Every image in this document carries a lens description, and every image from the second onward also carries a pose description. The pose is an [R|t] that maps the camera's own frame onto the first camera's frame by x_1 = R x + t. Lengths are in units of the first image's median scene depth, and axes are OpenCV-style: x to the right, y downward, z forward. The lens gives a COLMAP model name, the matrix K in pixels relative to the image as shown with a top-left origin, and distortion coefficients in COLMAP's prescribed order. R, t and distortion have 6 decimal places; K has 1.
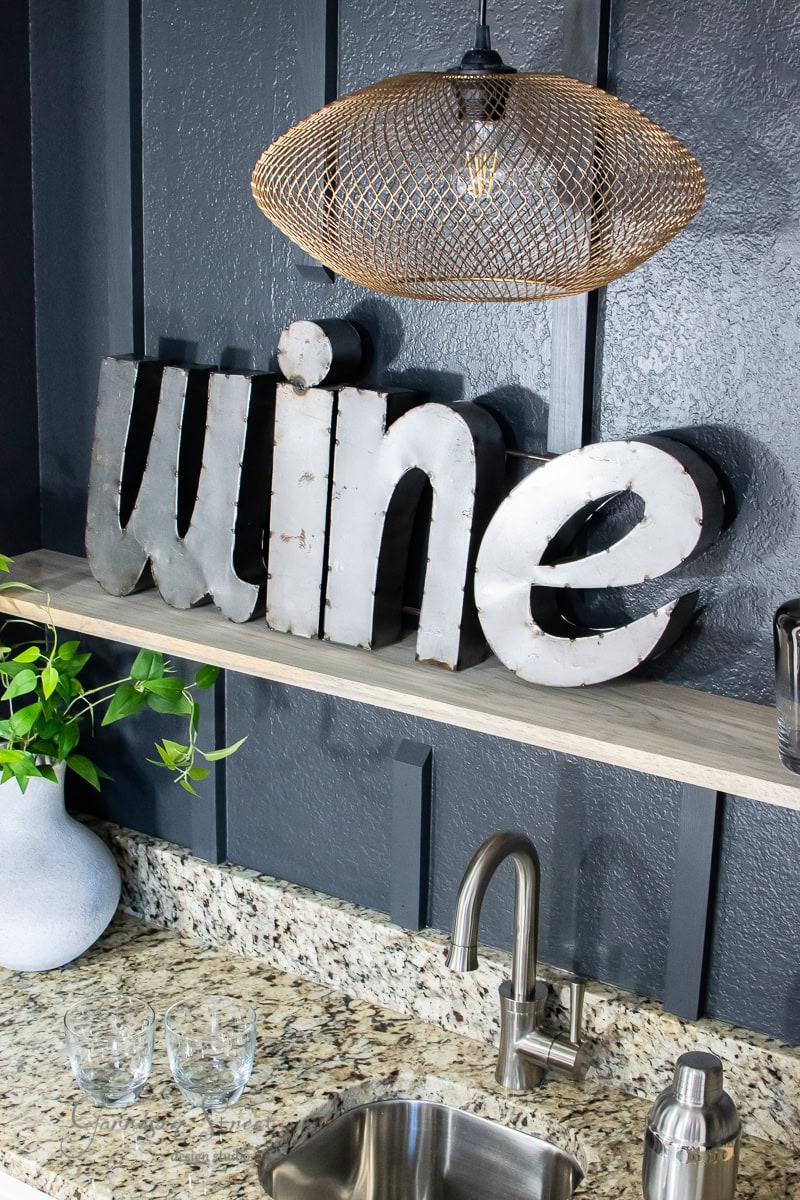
lens RADIAL K [[1836.3, 0, 400.0], [0, 1836.3, 600.0], [0, 0, 1]] dist [-0.193068, 0.203426]
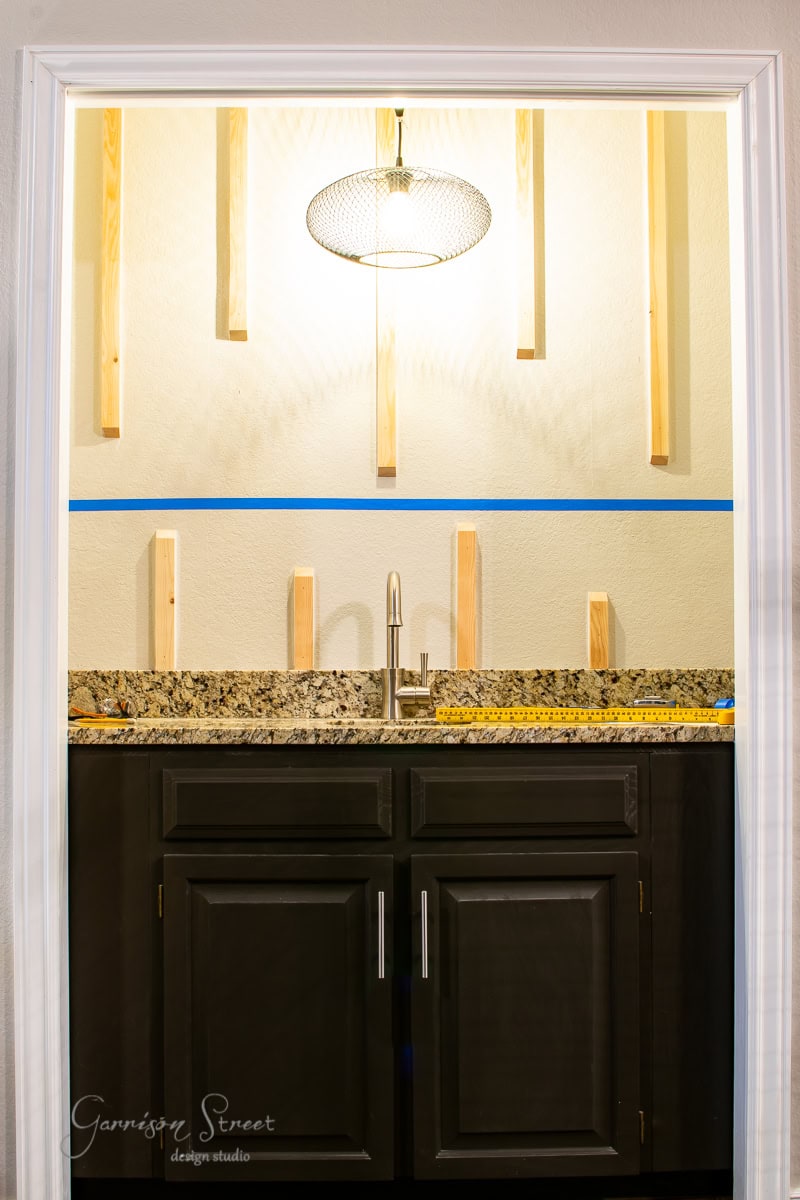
lens RADIAL K [[1880.3, 0, 395.1], [0, 1880.3, 604.7], [0, 0, 1]] dist [-0.187352, 0.162070]
pose [[0.805038, -0.006339, 0.593189, -1.143764], [0.185379, 0.952554, -0.241404, 0.641090], [-0.563514, 0.304304, 0.768017, -0.601031]]
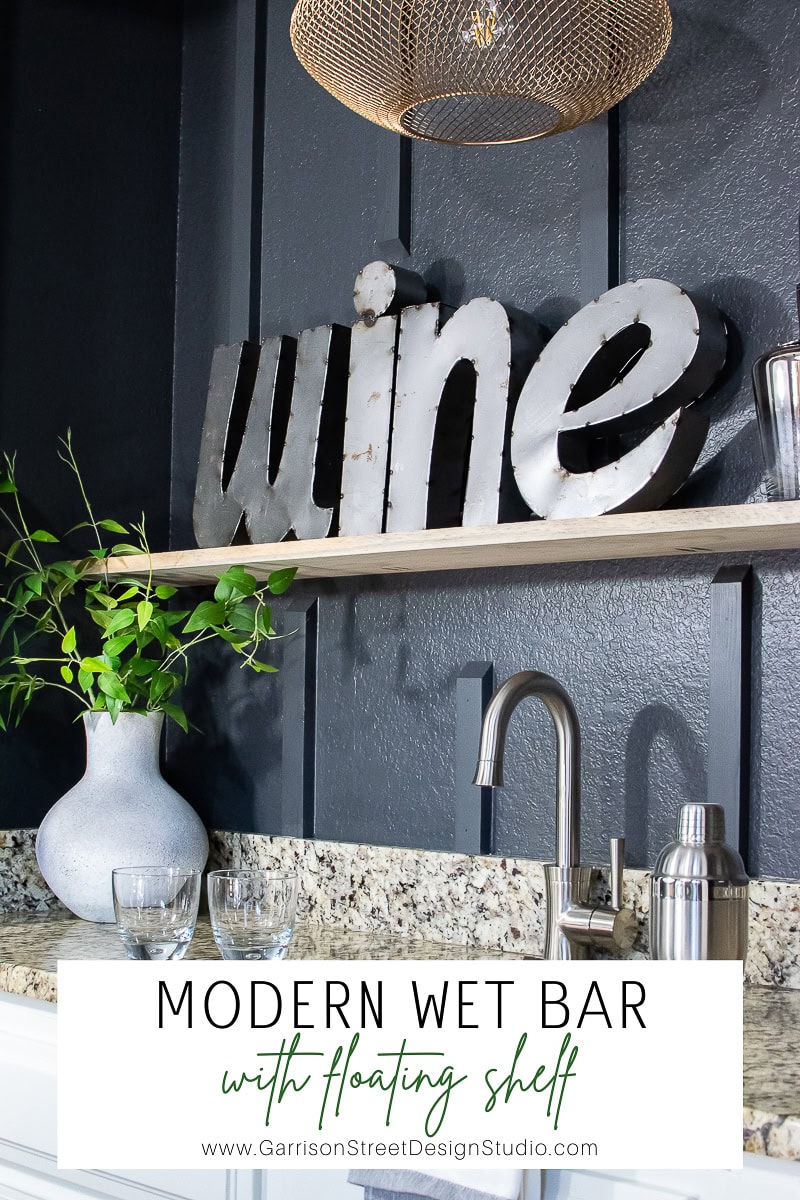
lens RADIAL K [[1836.3, 0, 400.0], [0, 1836.3, 600.0], [0, 0, 1]] dist [-0.193068, 0.203426]
pose [[0.985960, -0.016022, -0.166209, 0.143998], [-0.040565, 0.942584, -0.331497, 0.408164], [0.161978, 0.333585, 0.928700, 0.014407]]
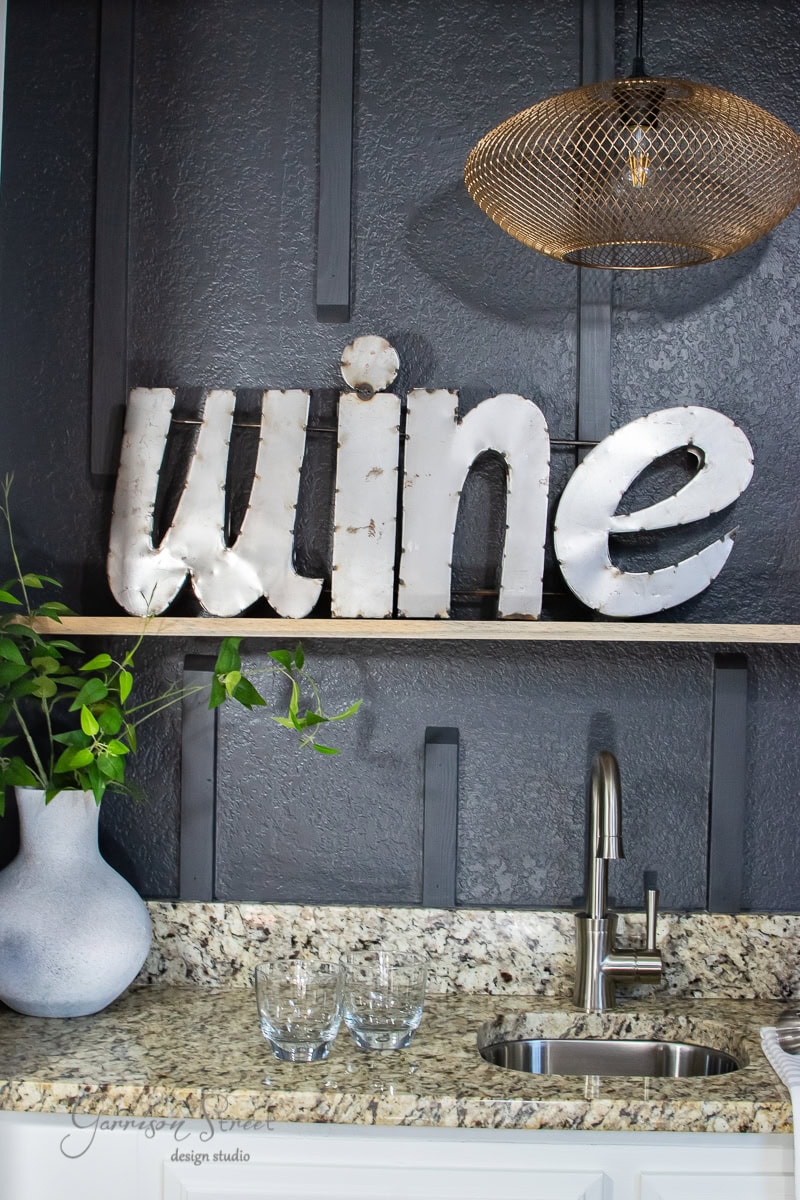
lens RADIAL K [[1880.3, 0, 395.1], [0, 1880.3, 604.7], [0, 0, 1]] dist [-0.187352, 0.162070]
pose [[0.845495, -0.006733, 0.533940, -0.645118], [0.149912, 0.962700, -0.225246, 0.268370], [-0.512508, 0.270489, 0.814967, 0.073865]]
